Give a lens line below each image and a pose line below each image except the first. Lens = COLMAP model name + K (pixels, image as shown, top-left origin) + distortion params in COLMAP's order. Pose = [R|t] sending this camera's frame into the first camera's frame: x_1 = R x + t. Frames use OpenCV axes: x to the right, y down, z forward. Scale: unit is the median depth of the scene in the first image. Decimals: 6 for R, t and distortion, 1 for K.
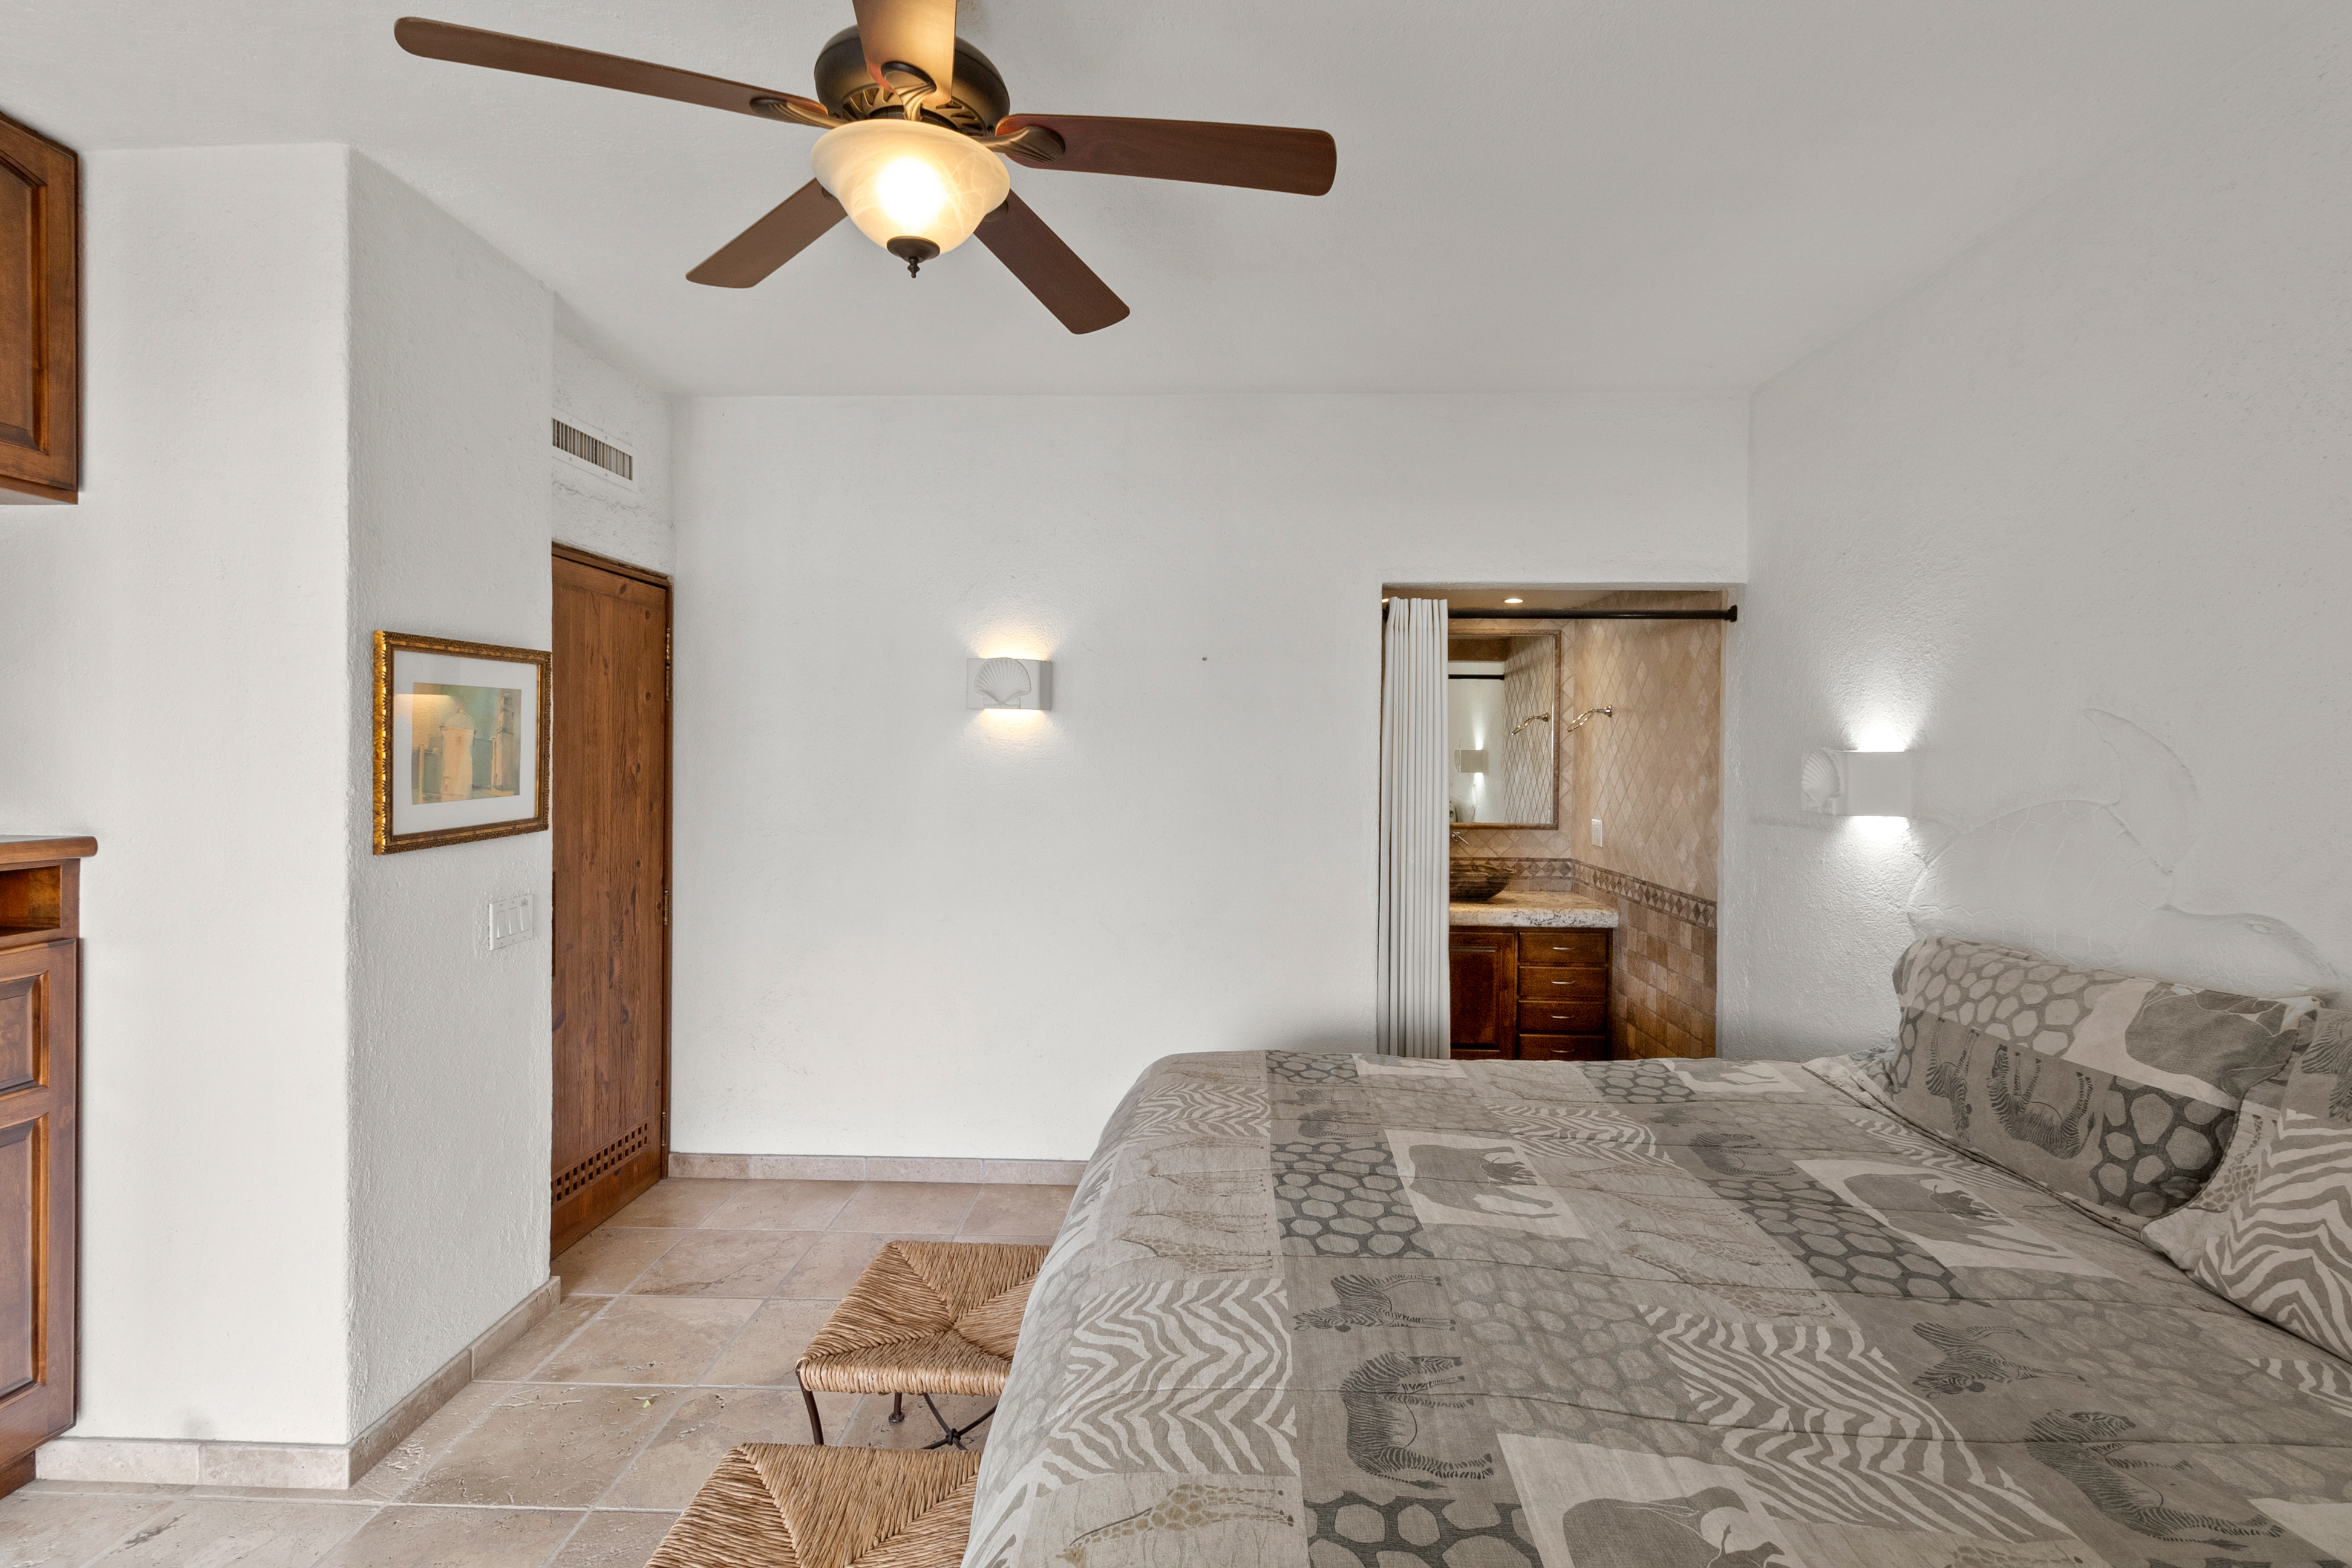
lens RADIAL K [[1091.6, 0, 1181.8], [0, 1091.6, 759.5], [0, 0, 1]] dist [0.002433, 0.001689]
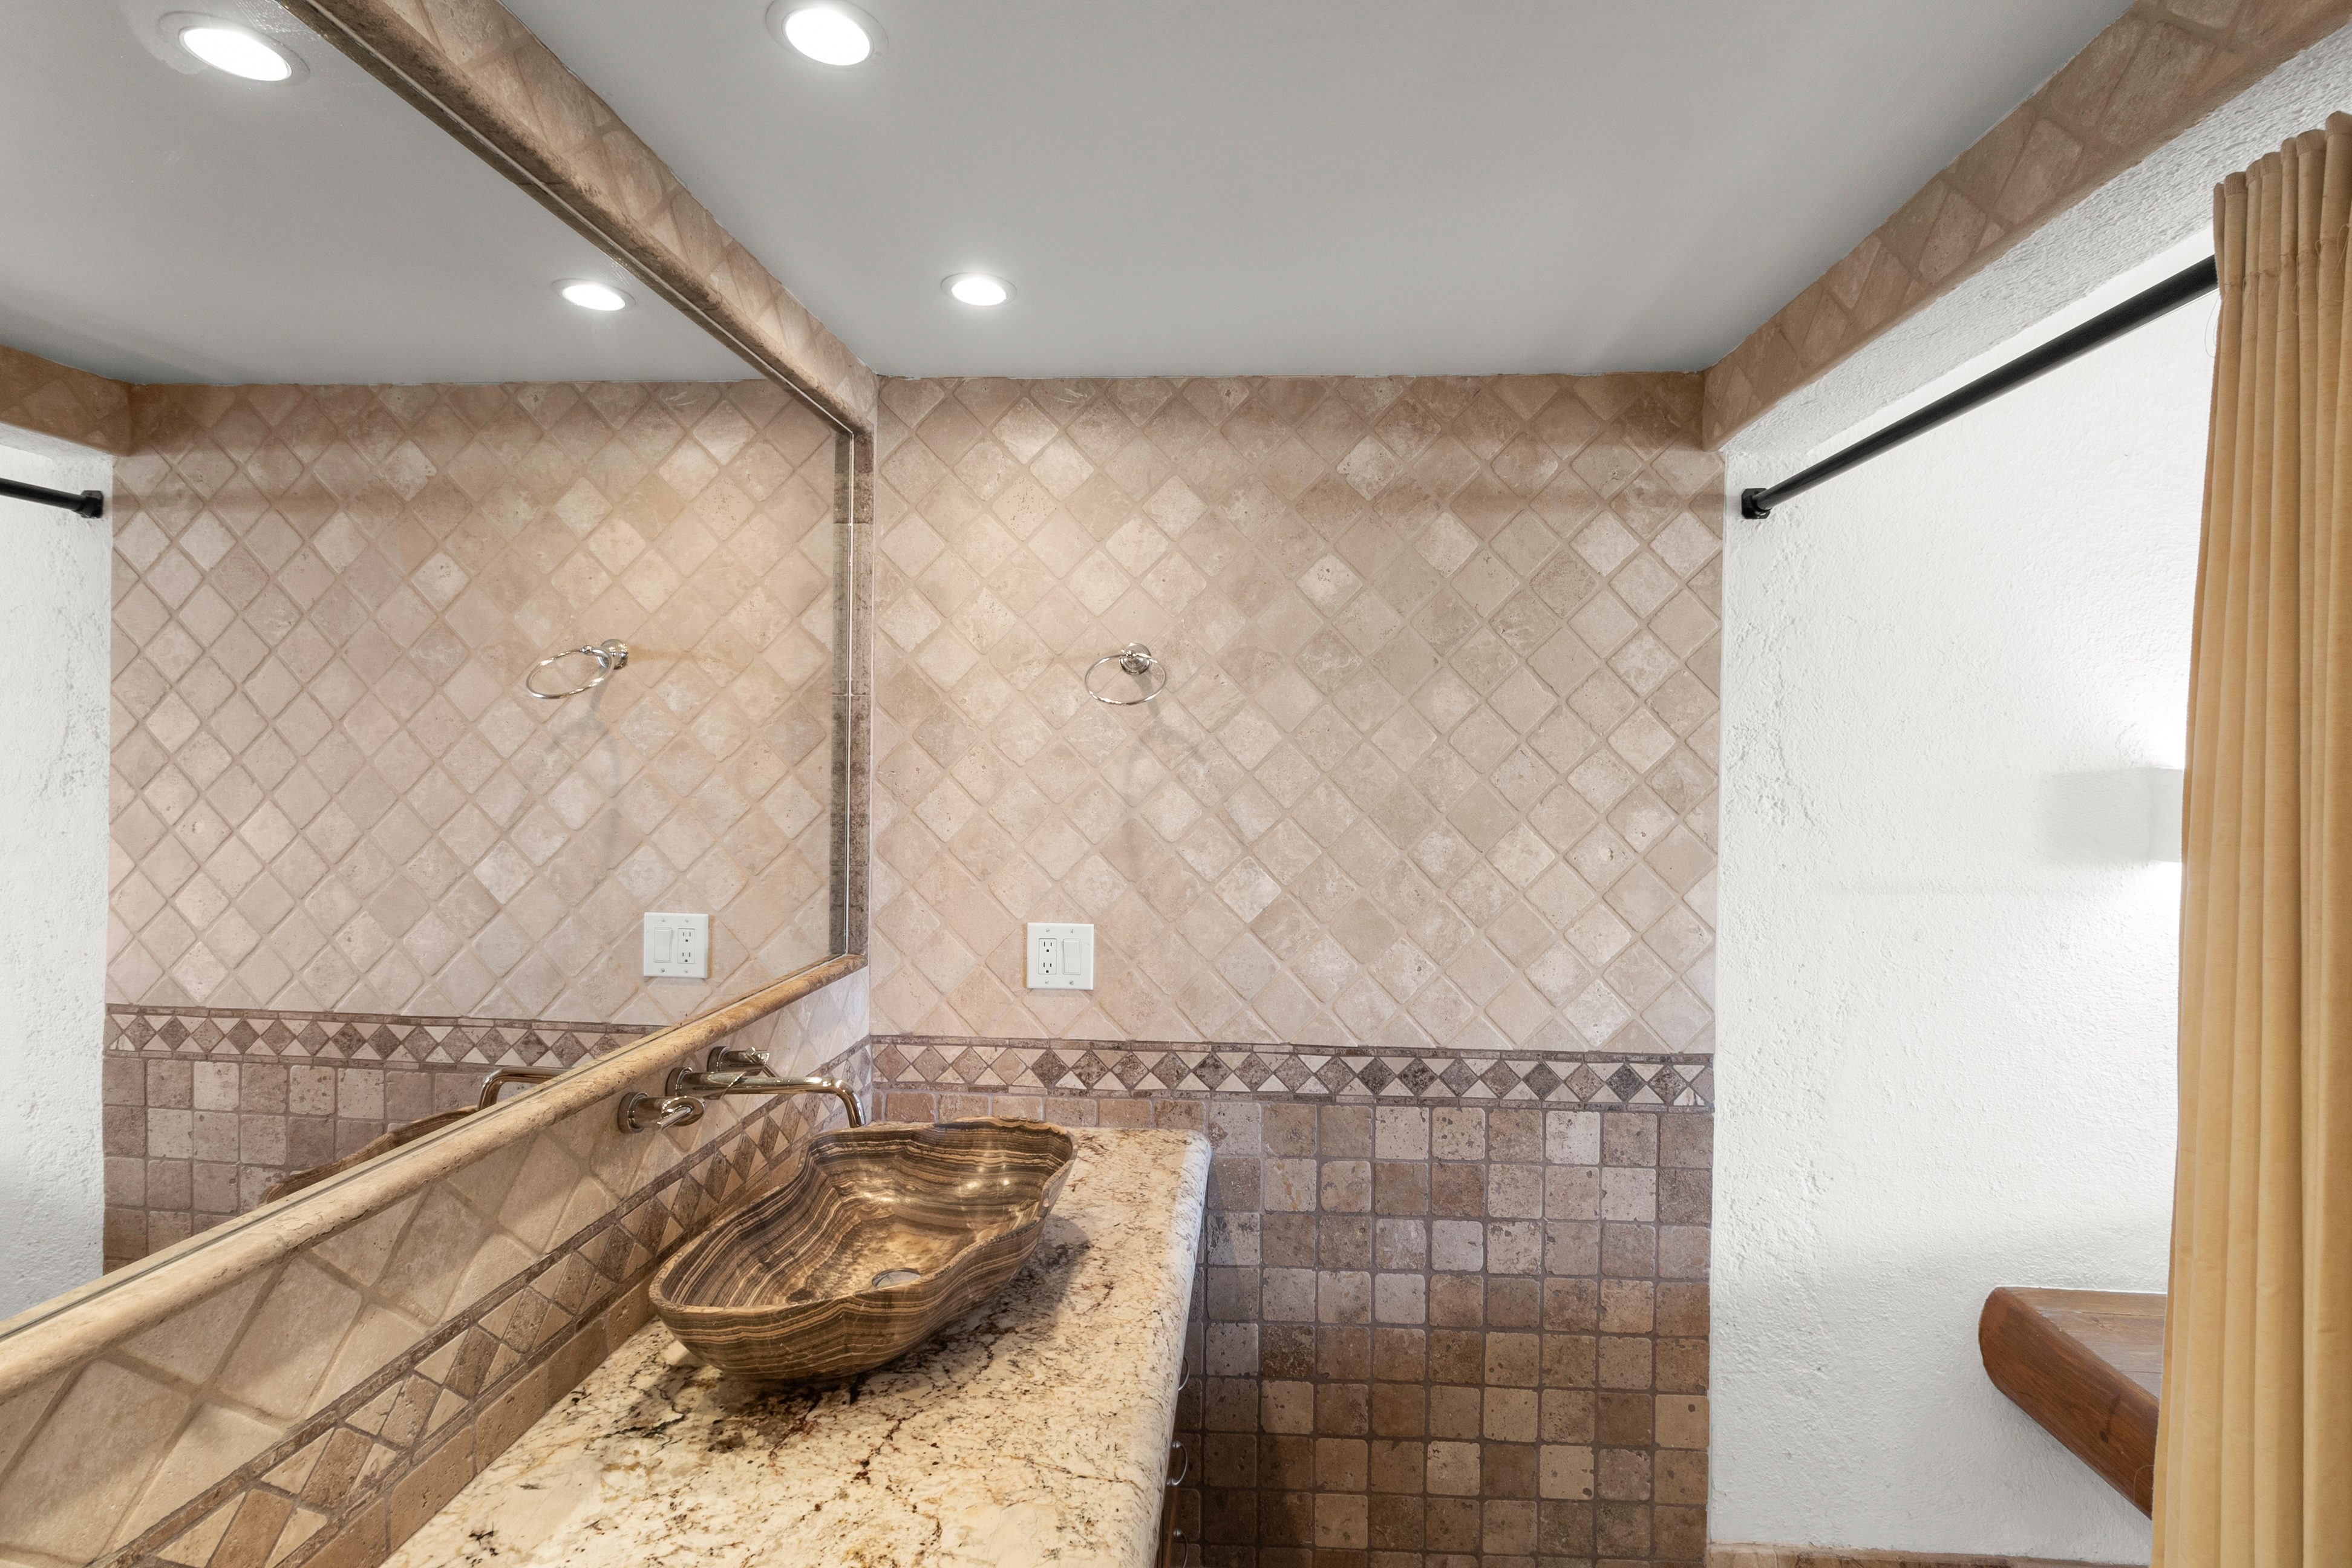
lens RADIAL K [[1091.6, 0, 1198.5], [0, 1091.6, 768.4], [0, 0, 1]] dist [0.002433, 0.001689]
pose [[0.008098, -0.014308, 0.999865, -0.023582], [-0.004796, 0.999886, 0.014347, -0.009103], [-0.999956, -0.004912, 0.008028, 1.024366]]
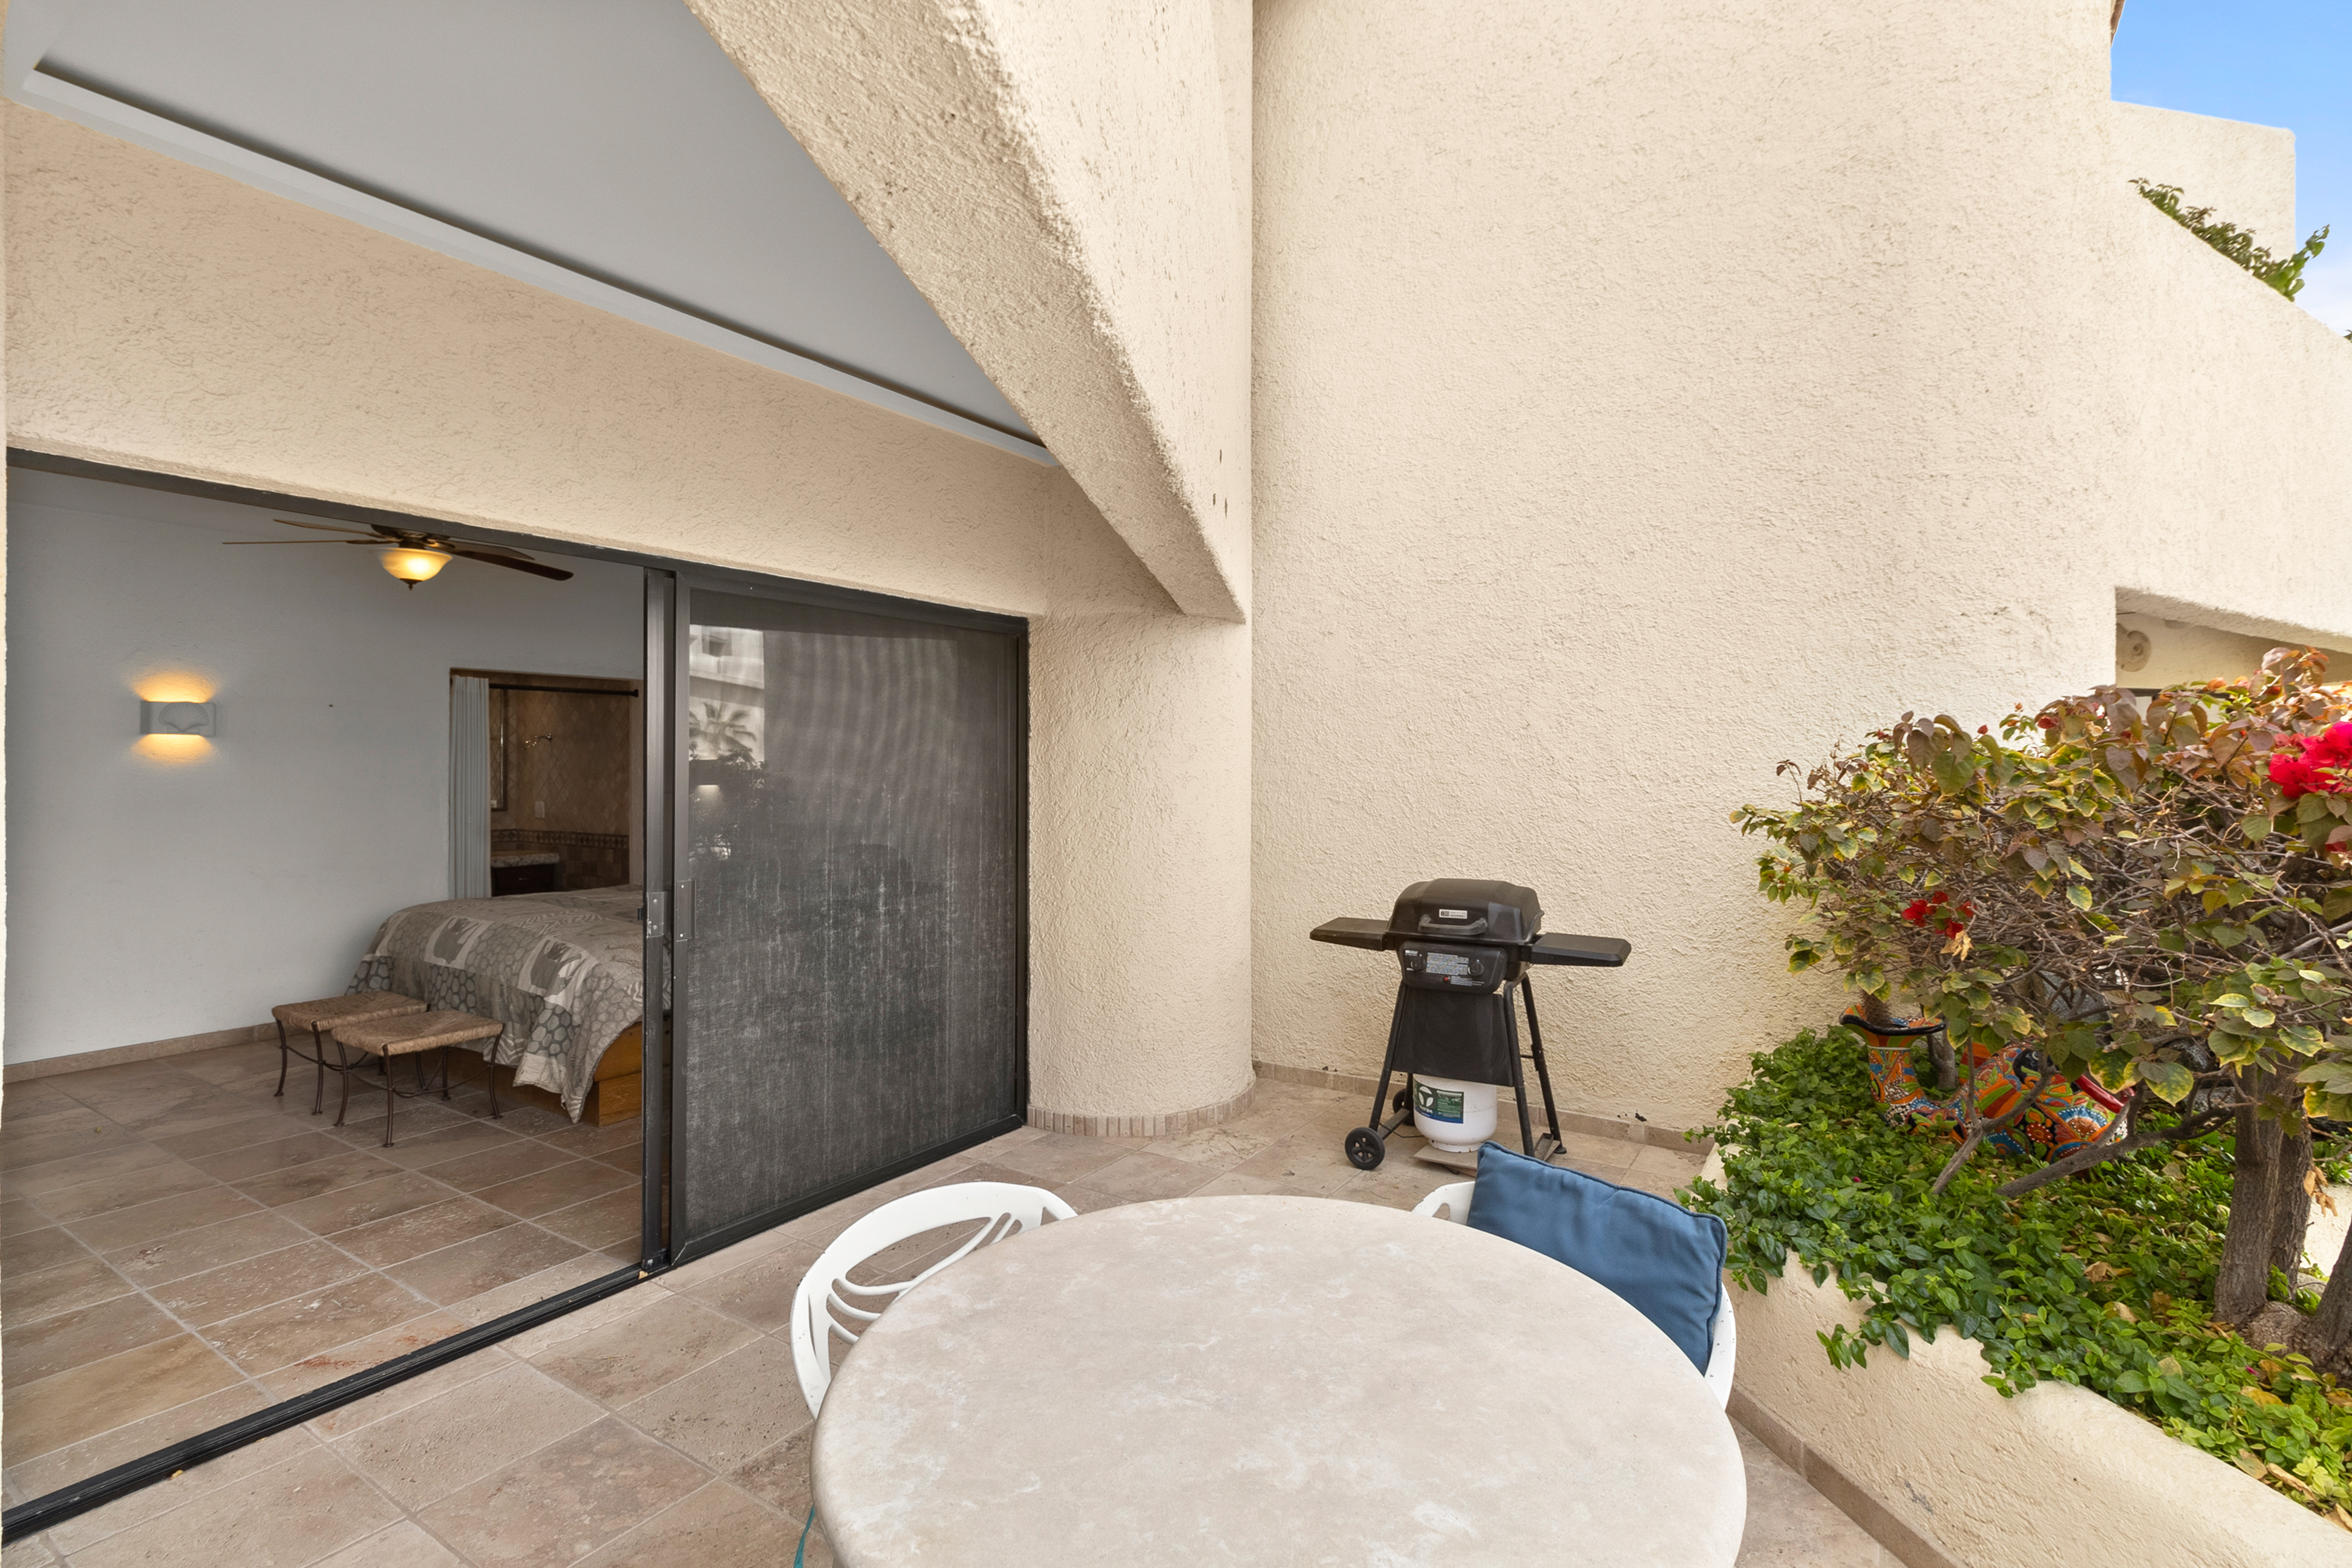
lens RADIAL K [[1091.6, 0, 1195.7], [0, 1091.6, 763.4], [0, 0, 1]] dist [0.002433, 0.001689]
pose [[0.507301, -0.008154, 0.861730, -0.593470], [0.012969, 0.999914, 0.001827, 0.006647], [-0.861671, 0.010249, 0.507363, -0.767025]]
